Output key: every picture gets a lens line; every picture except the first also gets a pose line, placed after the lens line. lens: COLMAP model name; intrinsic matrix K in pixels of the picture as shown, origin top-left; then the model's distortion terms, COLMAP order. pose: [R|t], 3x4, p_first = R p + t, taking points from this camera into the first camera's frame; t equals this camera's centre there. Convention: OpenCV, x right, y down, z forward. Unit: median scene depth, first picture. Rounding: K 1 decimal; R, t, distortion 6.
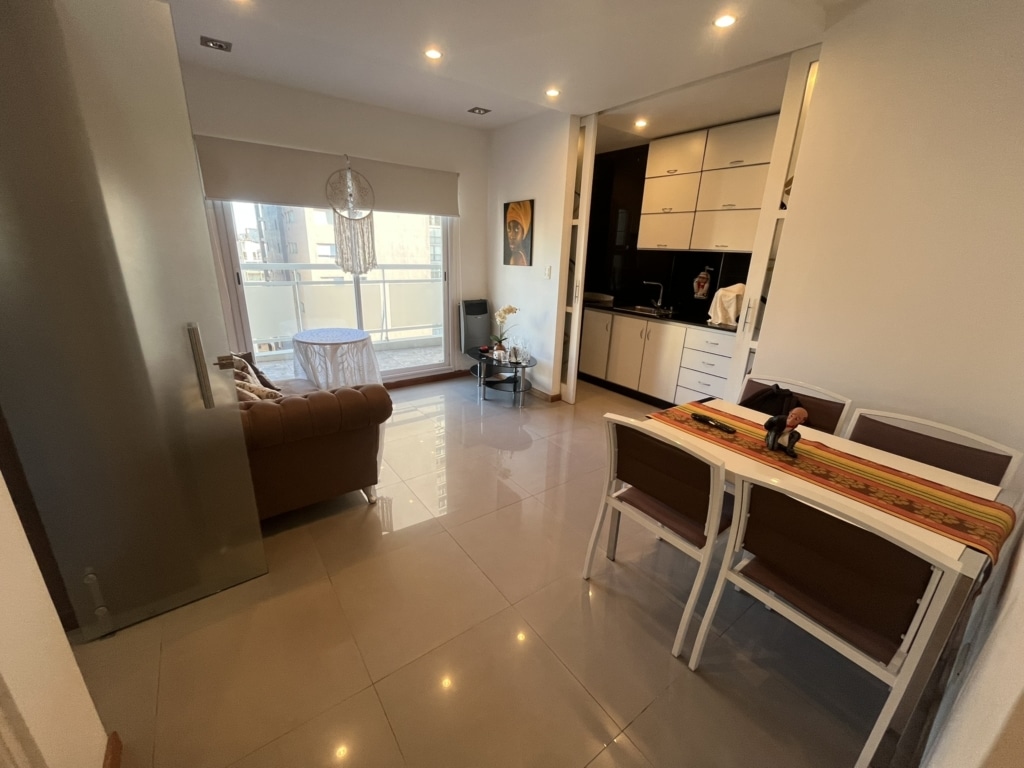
lens RADIAL K [[411.4, 0, 512.0], [0, 411.4, 384.0], [0, 0, 1]] dist [-0.001914, -0.000419]
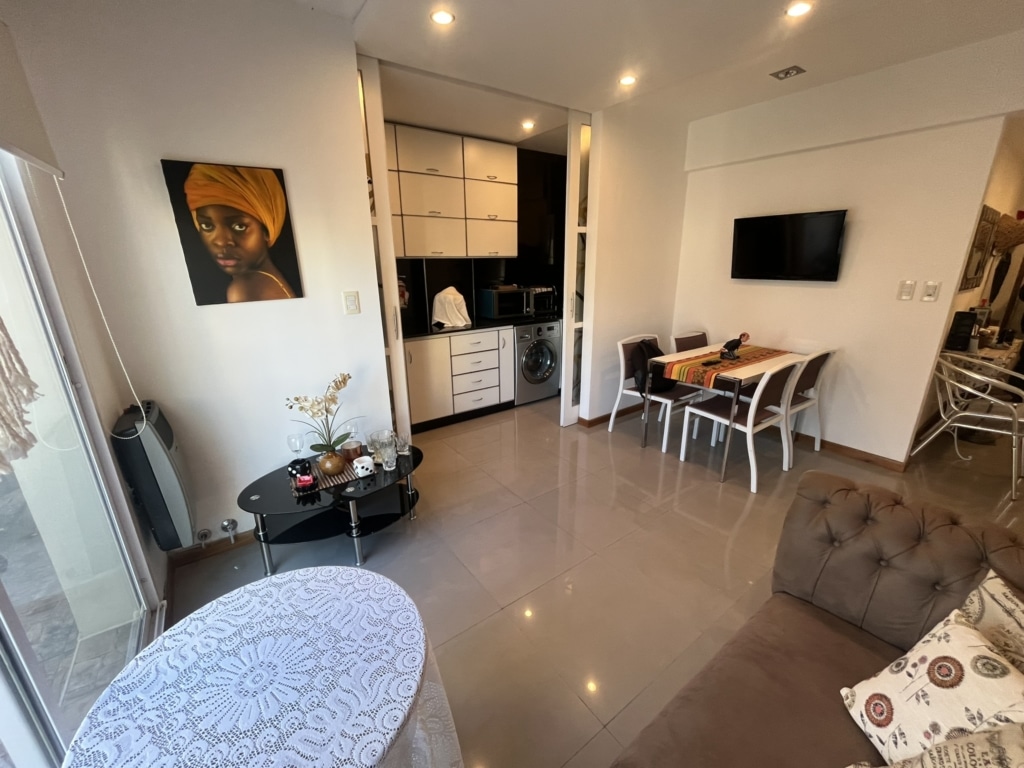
lens RADIAL K [[411.4, 0, 512.0], [0, 411.4, 384.0], [0, 0, 1]] dist [-0.001914, -0.000419]
pose [[0.004386, -0.323444, 0.946237, -0.493819], [0.322356, 0.896190, 0.304843, -0.264352], [-0.946608, 0.303689, 0.108195, 0.729646]]
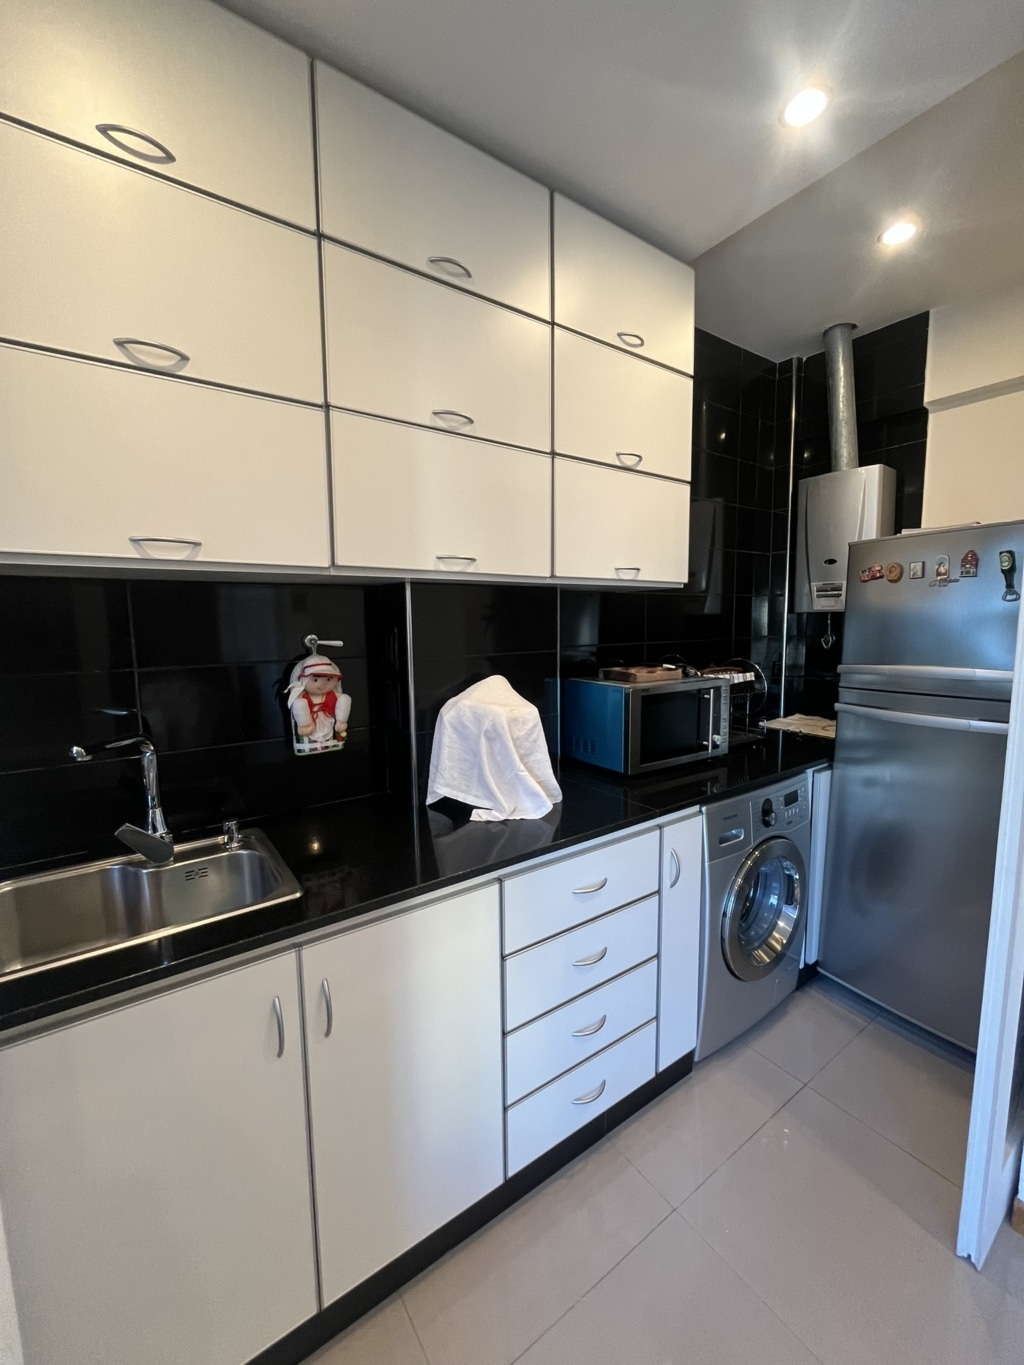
lens RADIAL K [[555.3, 0, 512.0], [0, 555.3, 682.5], [0, 0, 1]] dist [-0.000513, -0.000096]
pose [[0.024443, -0.149949, 0.988392, 0.114350], [0.323773, 0.936586, 0.134083, -0.264501], [-0.945819, 0.316737, 0.071442, 0.863774]]
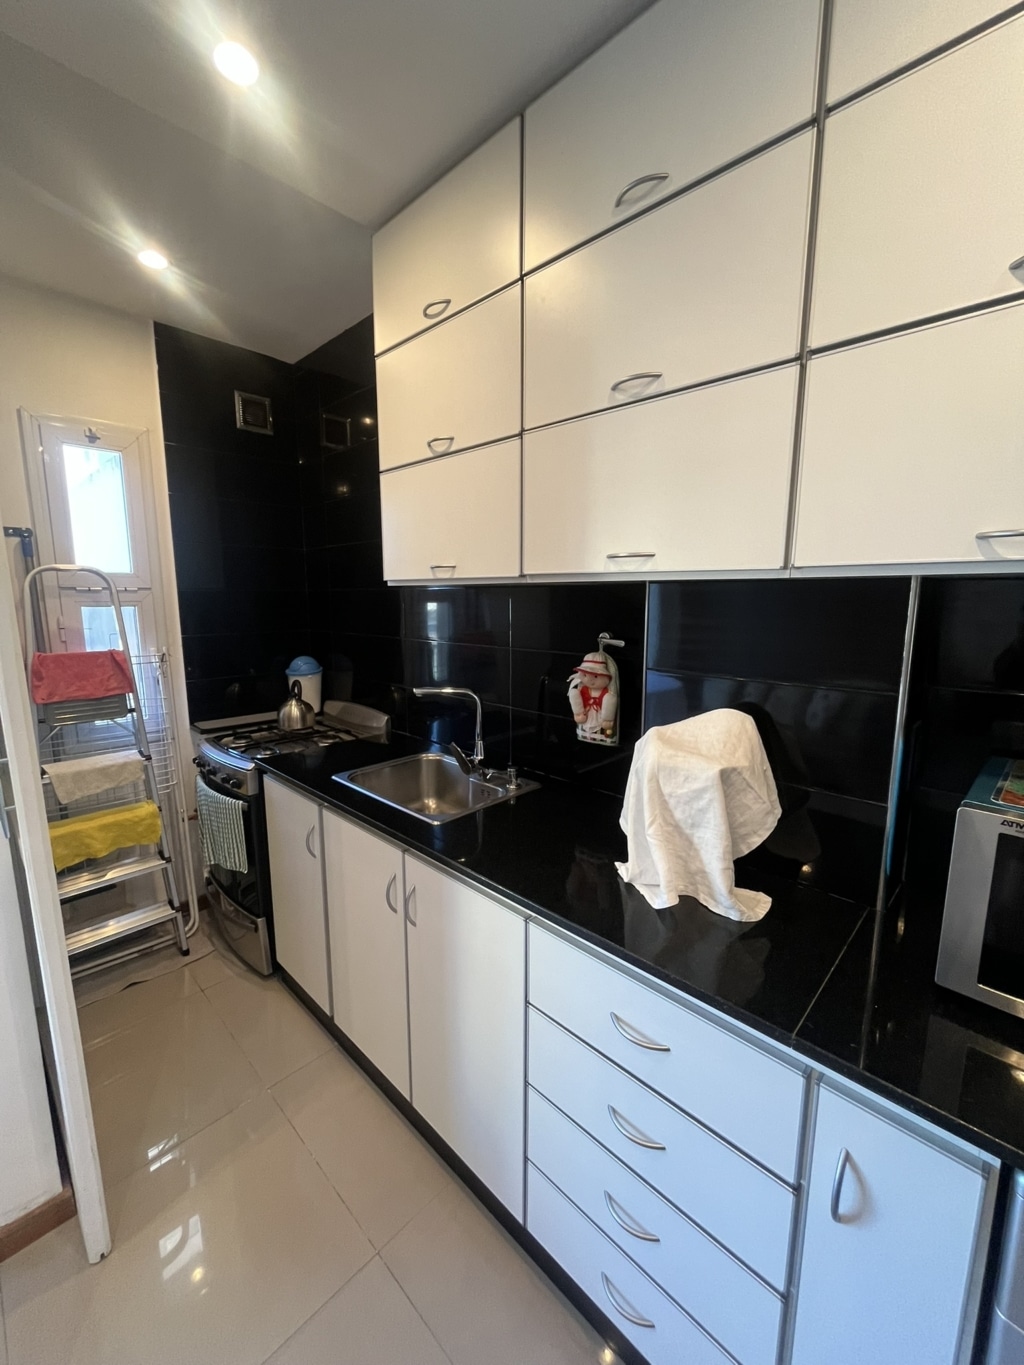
lens RADIAL K [[548.4, 0, 512.0], [0, 548.4, 682.5], [0, 0, 1]] dist [-0.001914, -0.000419]
pose [[0.985756, -0.061208, 0.156646, 0.351188], [0.084866, 0.985172, -0.149107, -0.201894], [-0.145197, 0.160278, 0.976334, 0.645521]]
